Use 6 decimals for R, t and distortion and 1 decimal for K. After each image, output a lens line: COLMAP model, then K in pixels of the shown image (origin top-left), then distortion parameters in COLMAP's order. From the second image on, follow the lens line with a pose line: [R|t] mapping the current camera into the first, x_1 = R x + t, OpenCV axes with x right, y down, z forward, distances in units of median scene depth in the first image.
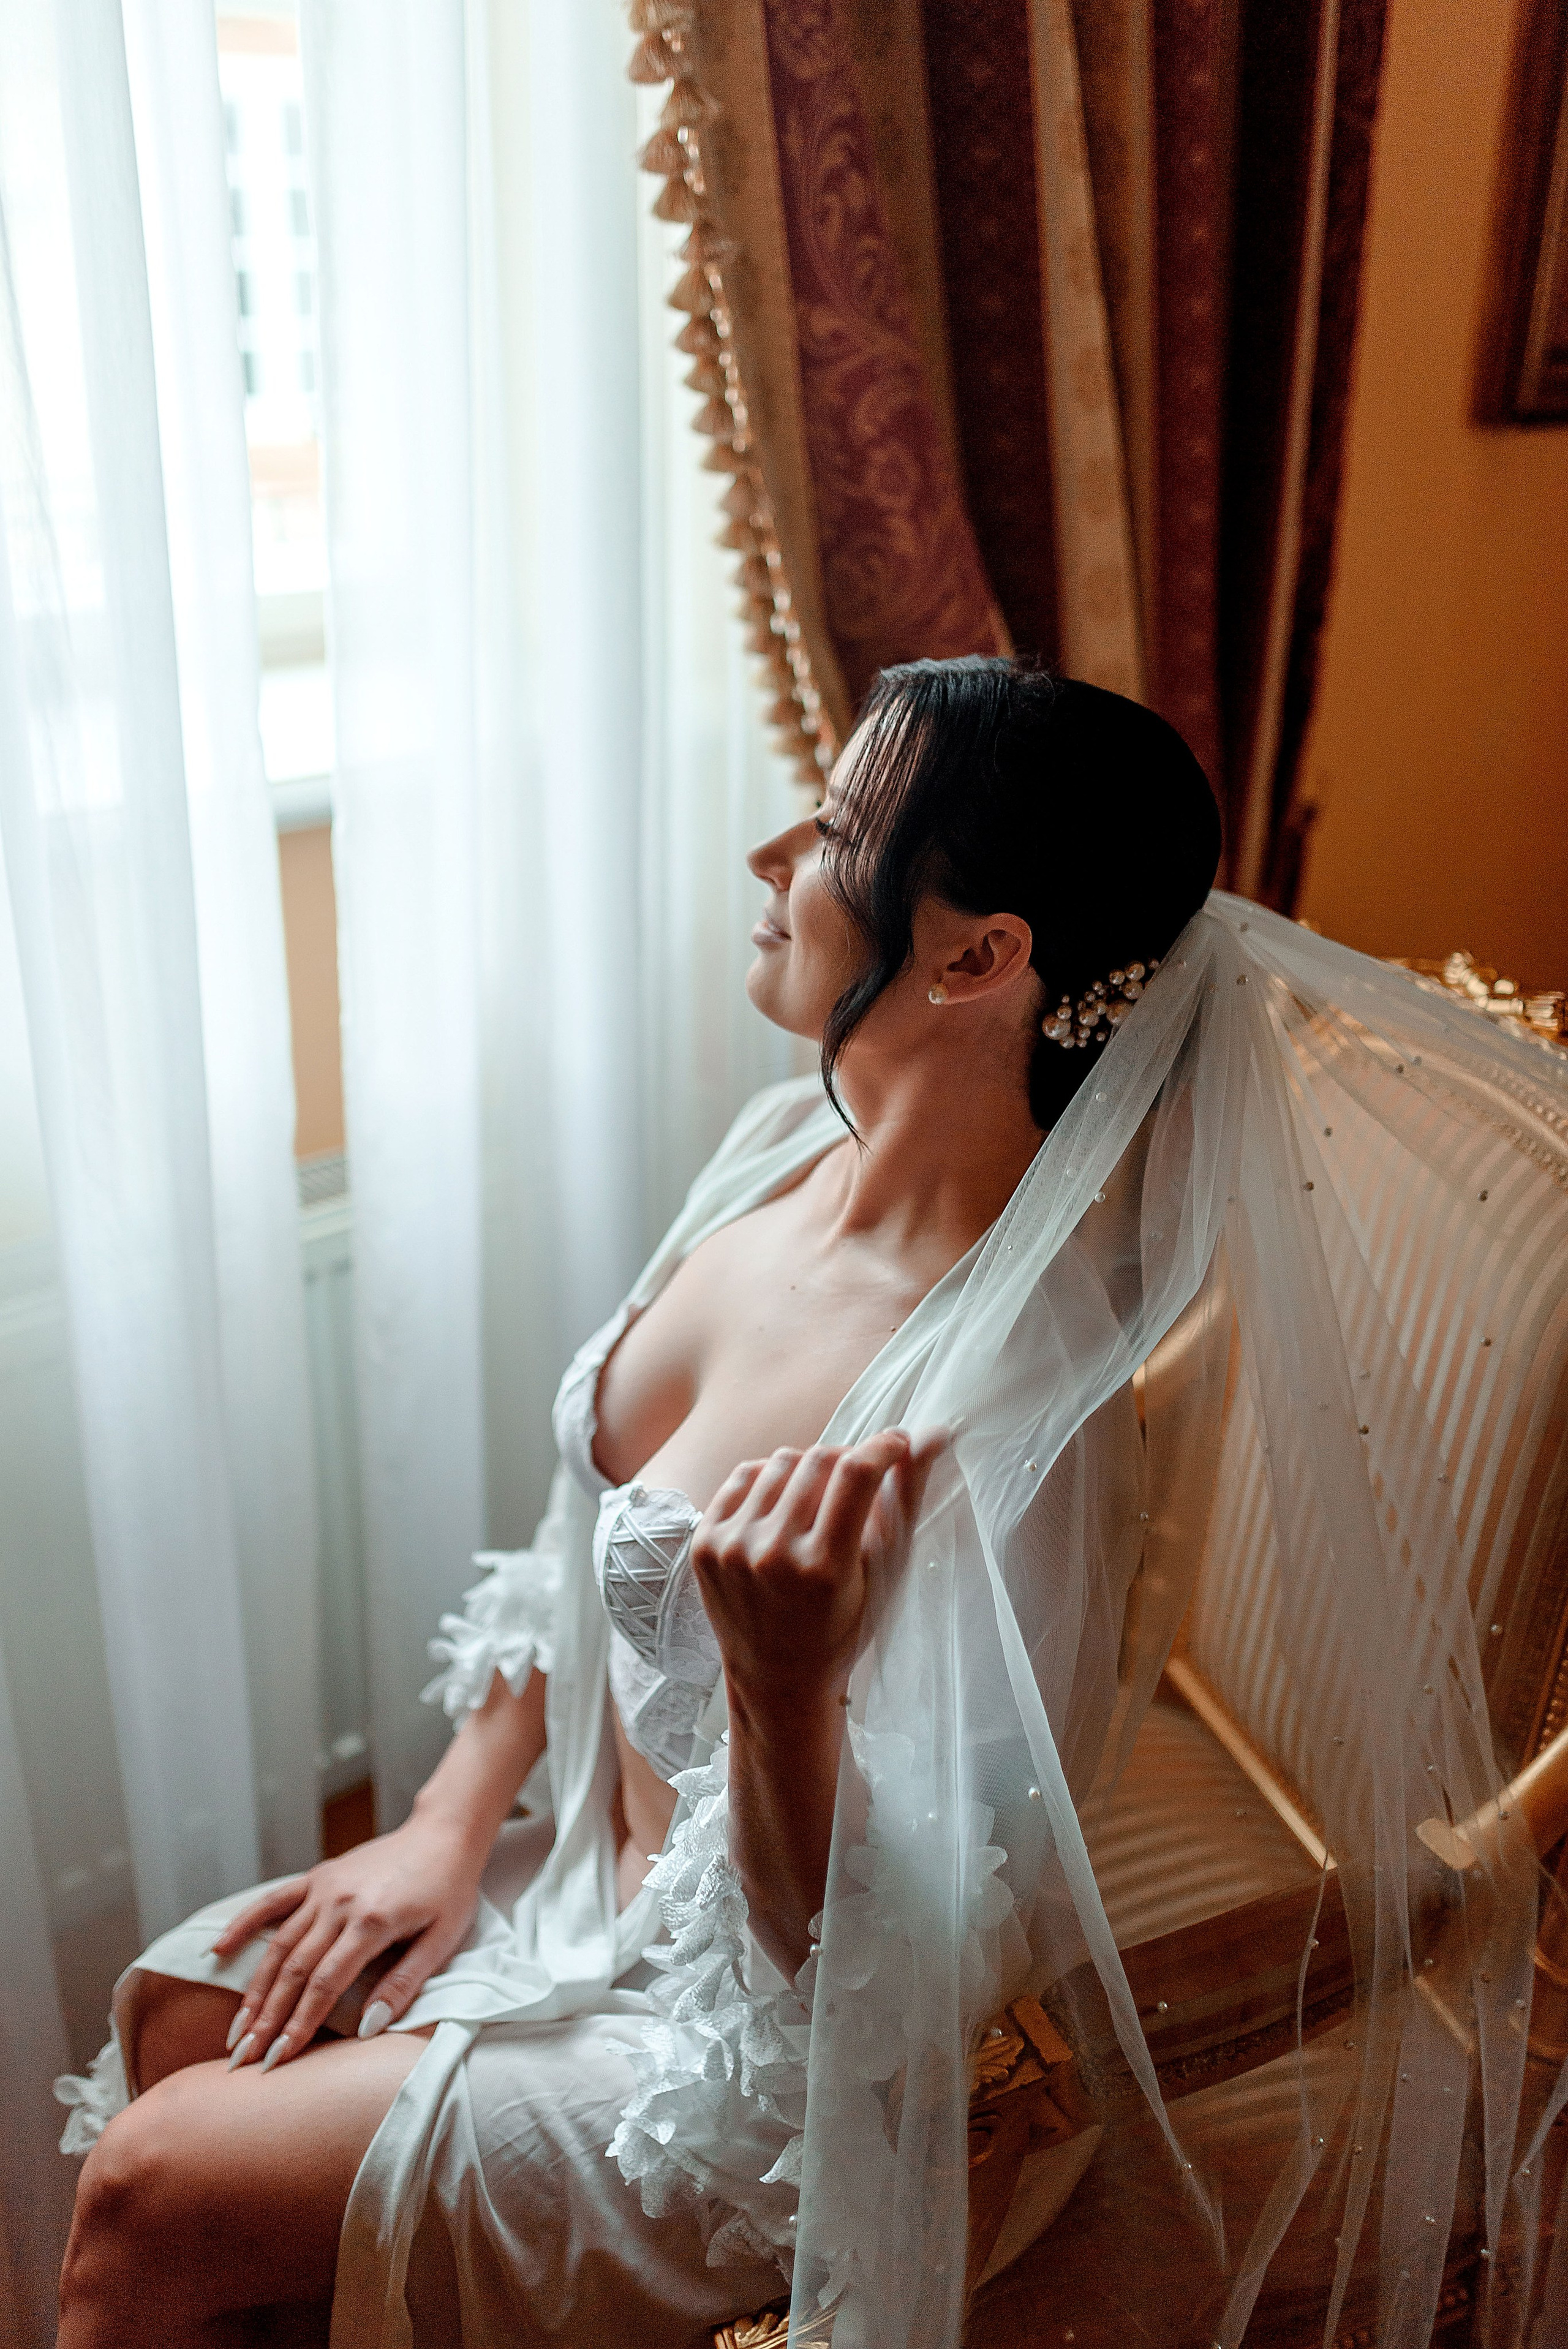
lens RADIAL K [[2338.4, 0, 791.8], [0, 2338.4, 1203.3], [0, 0, 1]] dist [0.007194, 0.013592]
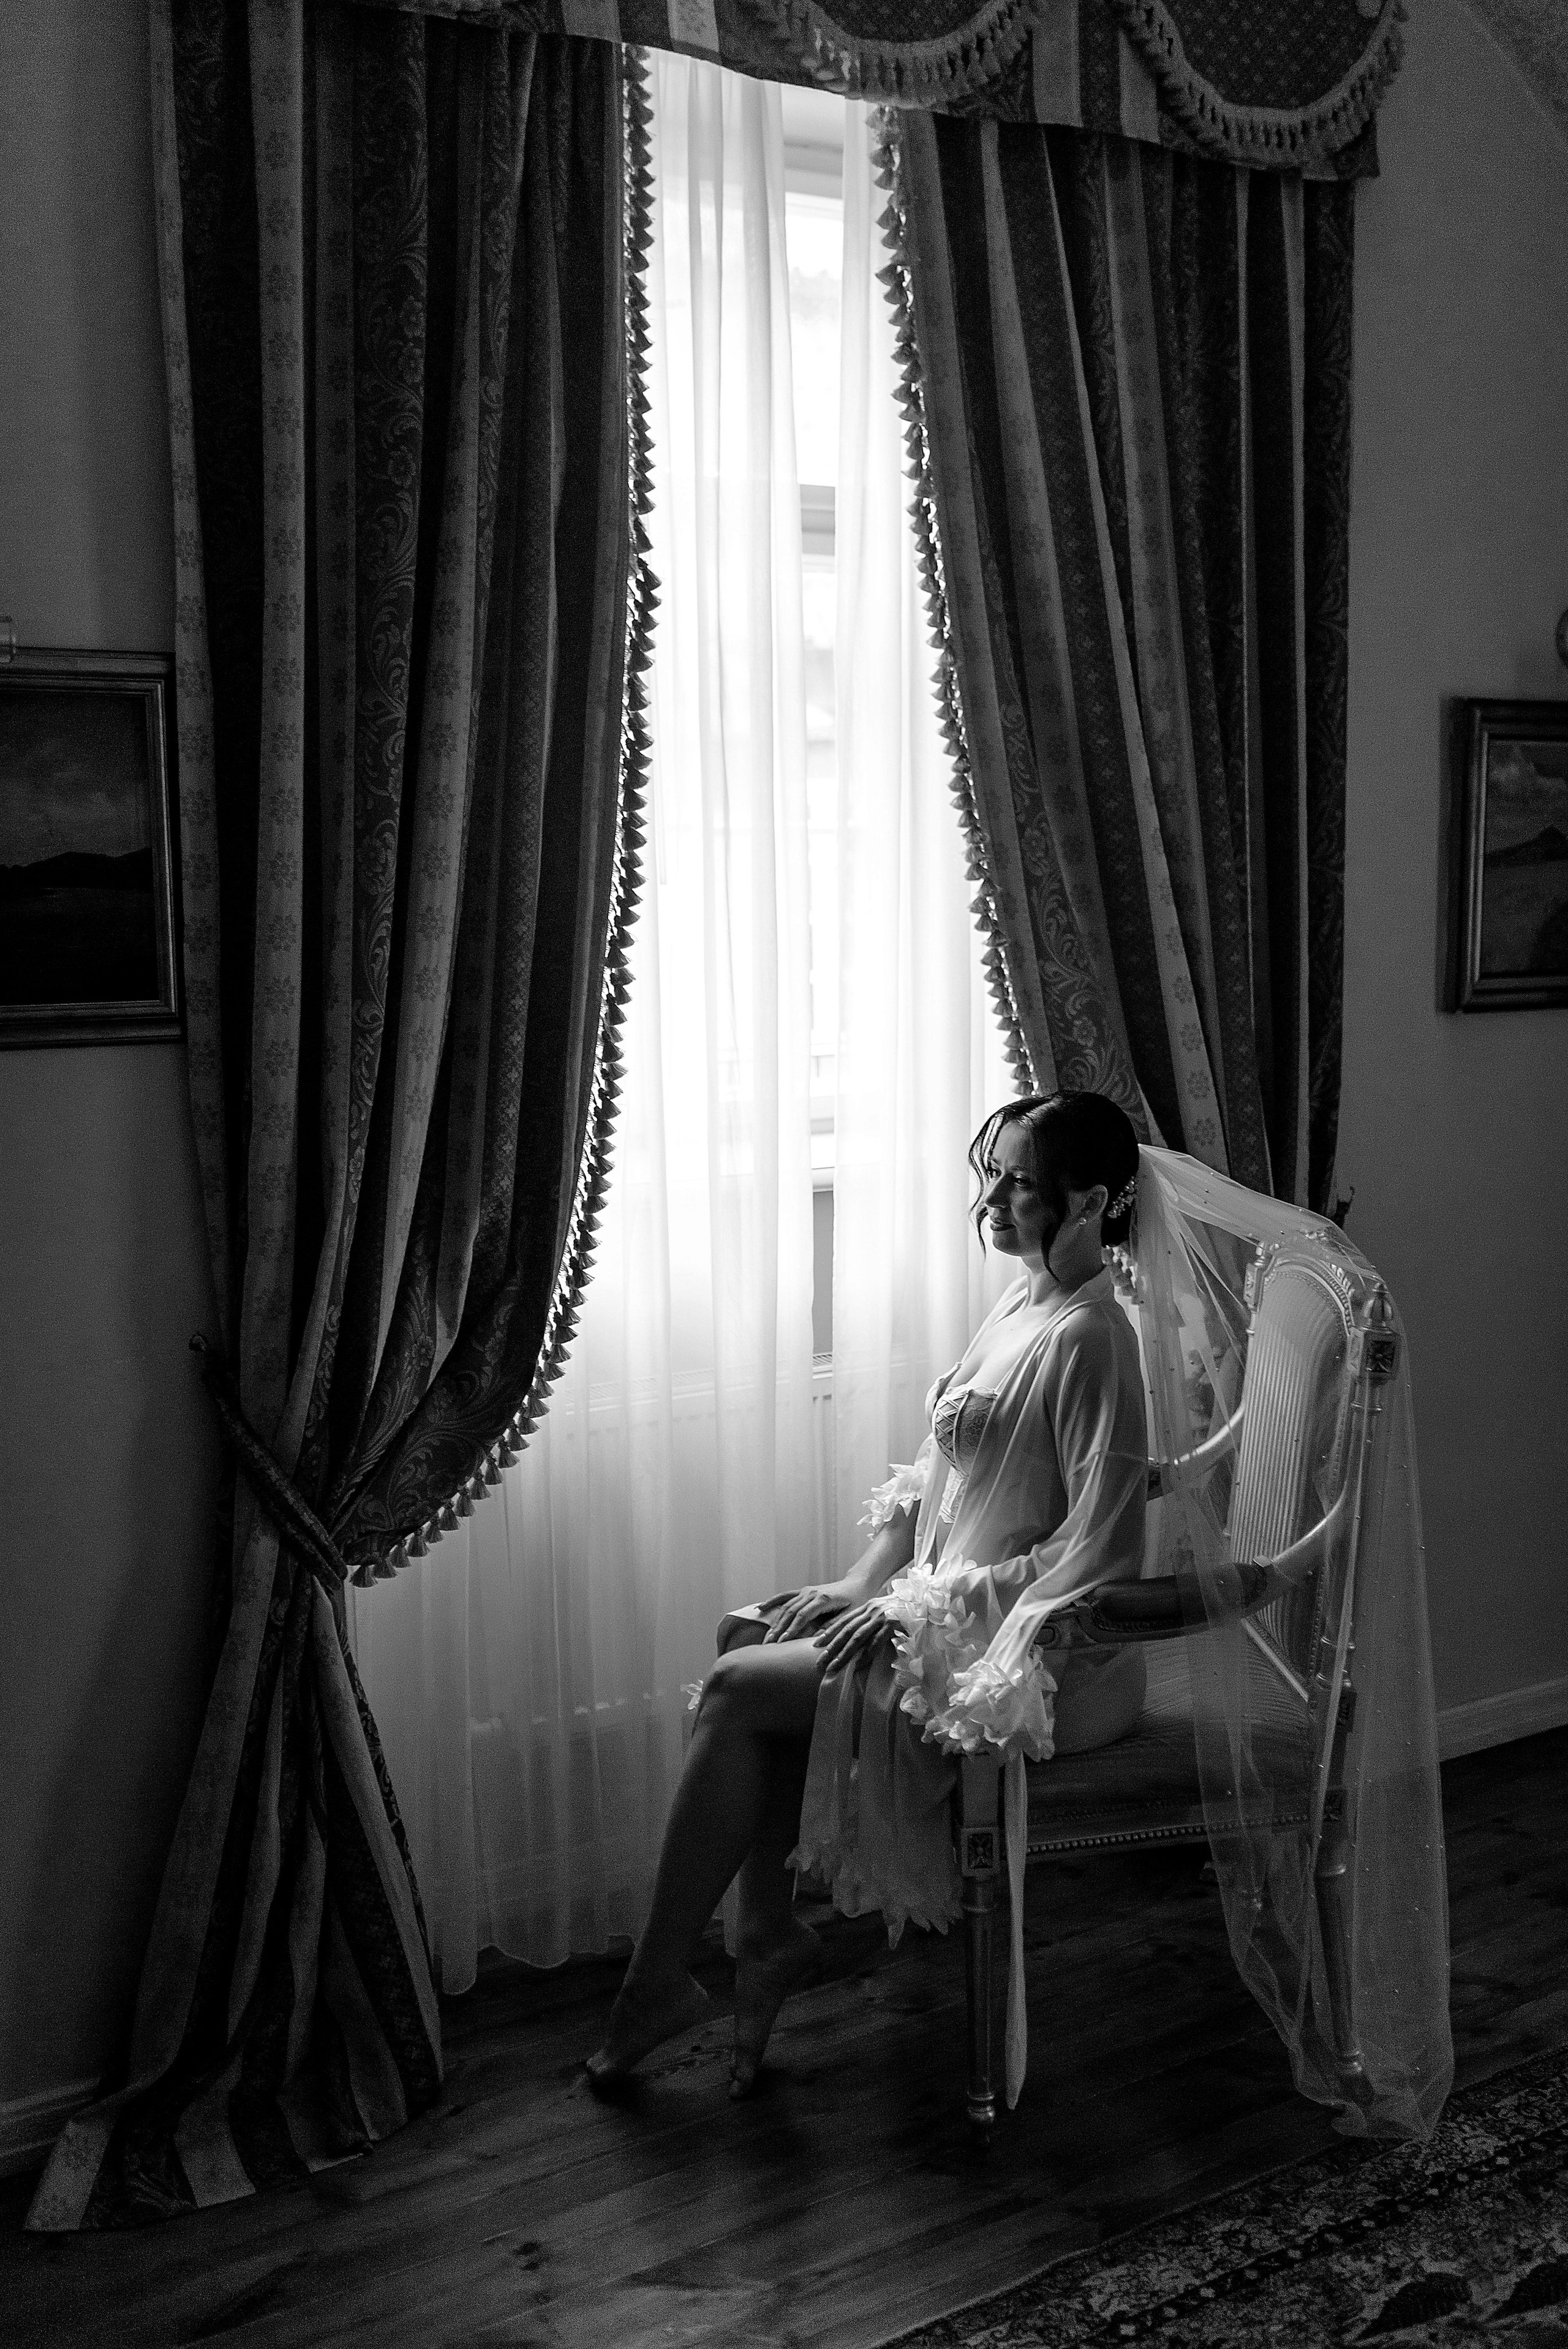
lens RADIAL K [[2338.4, 0, 791.8], [0, 2338.4, 1203.3], [0, 0, 1]] dist [0.007194, 0.013592]
pose [[0.975802, 0.000976, -0.218653, 0.272604], [-0.057361, 0.966110, -0.251677, 0.455161], [0.210997, 0.258129, 0.942788, -1.201922]]
